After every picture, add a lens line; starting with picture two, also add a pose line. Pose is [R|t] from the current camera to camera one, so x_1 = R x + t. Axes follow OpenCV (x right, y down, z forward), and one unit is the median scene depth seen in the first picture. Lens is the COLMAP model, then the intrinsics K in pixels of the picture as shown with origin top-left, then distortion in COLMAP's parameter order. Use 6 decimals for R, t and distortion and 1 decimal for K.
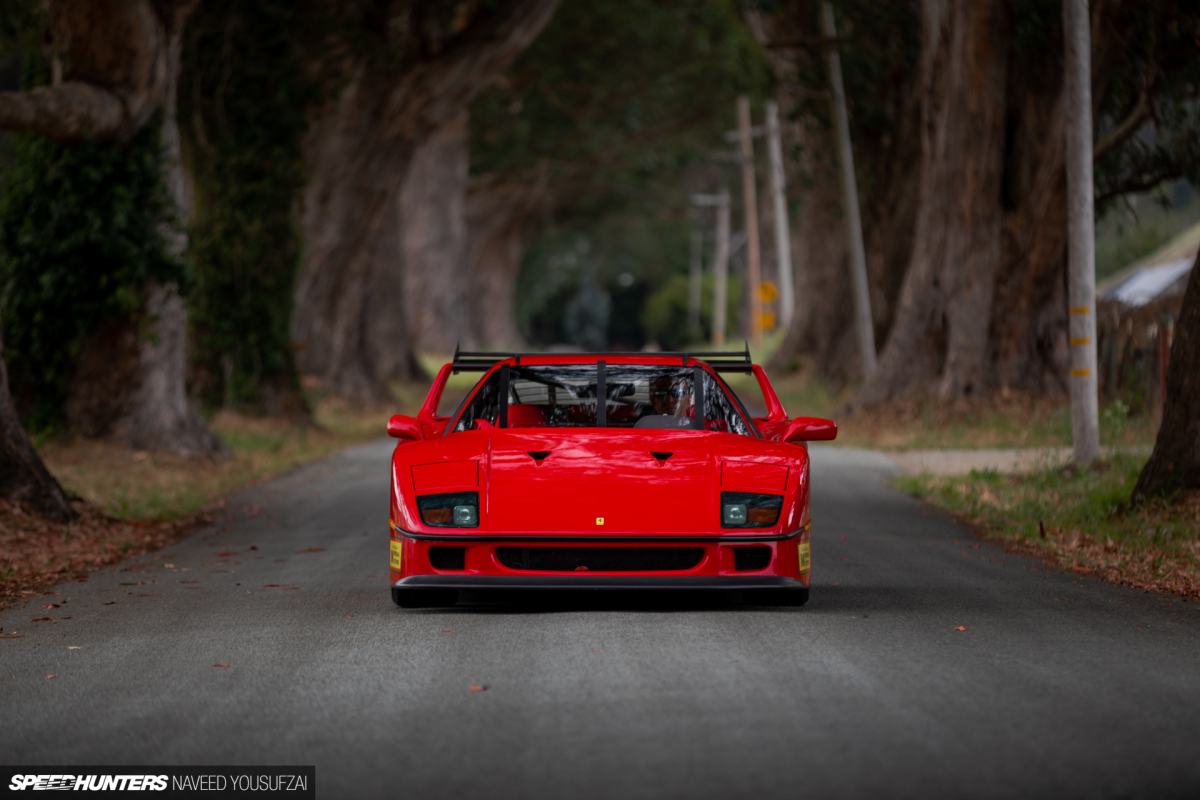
lens RADIAL K [[6940.3, 0, 600.0], [0, 6940.3, 400.0], [0, 0, 1]] dist [-1.375327, -0.800424]
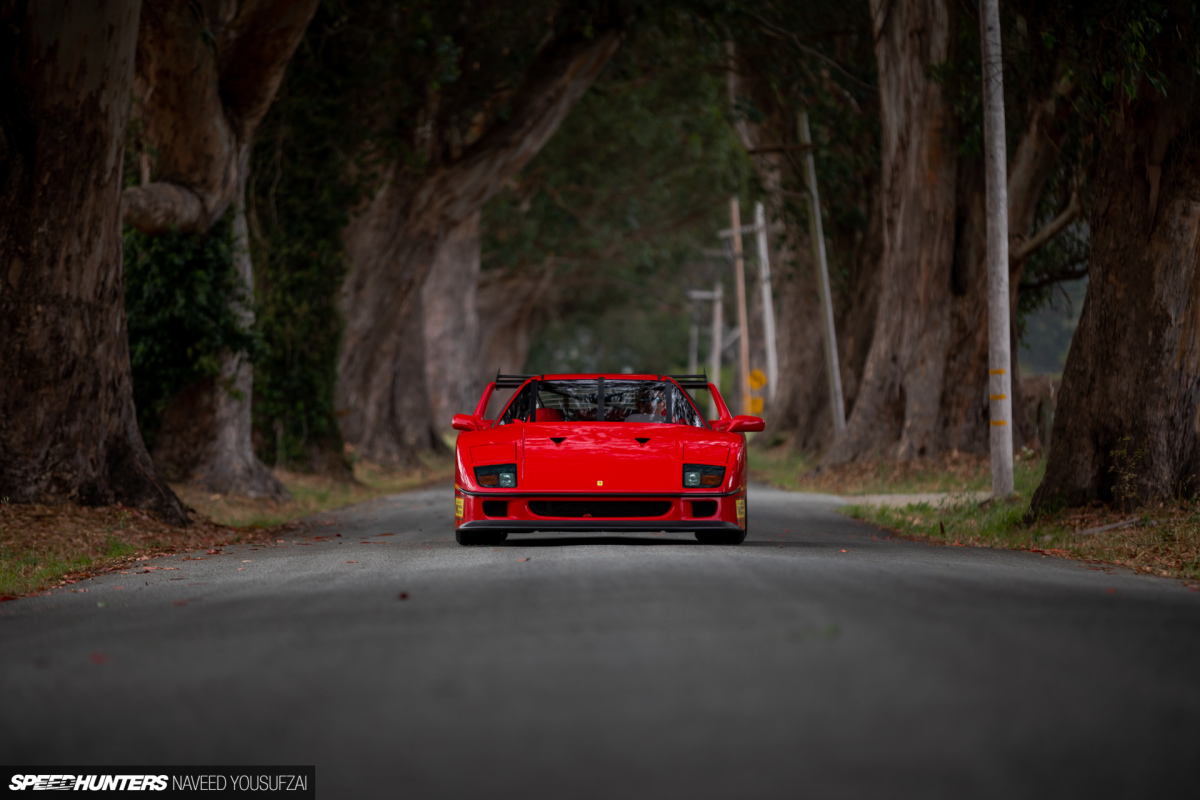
lens RADIAL K [[6940.3, 0, 600.0], [0, 6940.3, 400.0], [0, 0, 1]] dist [-1.375327, -0.800424]
pose [[1.000000, -0.000045, -0.000388, 0.000193], [0.000039, 0.999889, -0.014868, 0.007005], [0.000388, 0.014868, 0.999889, -0.149090]]
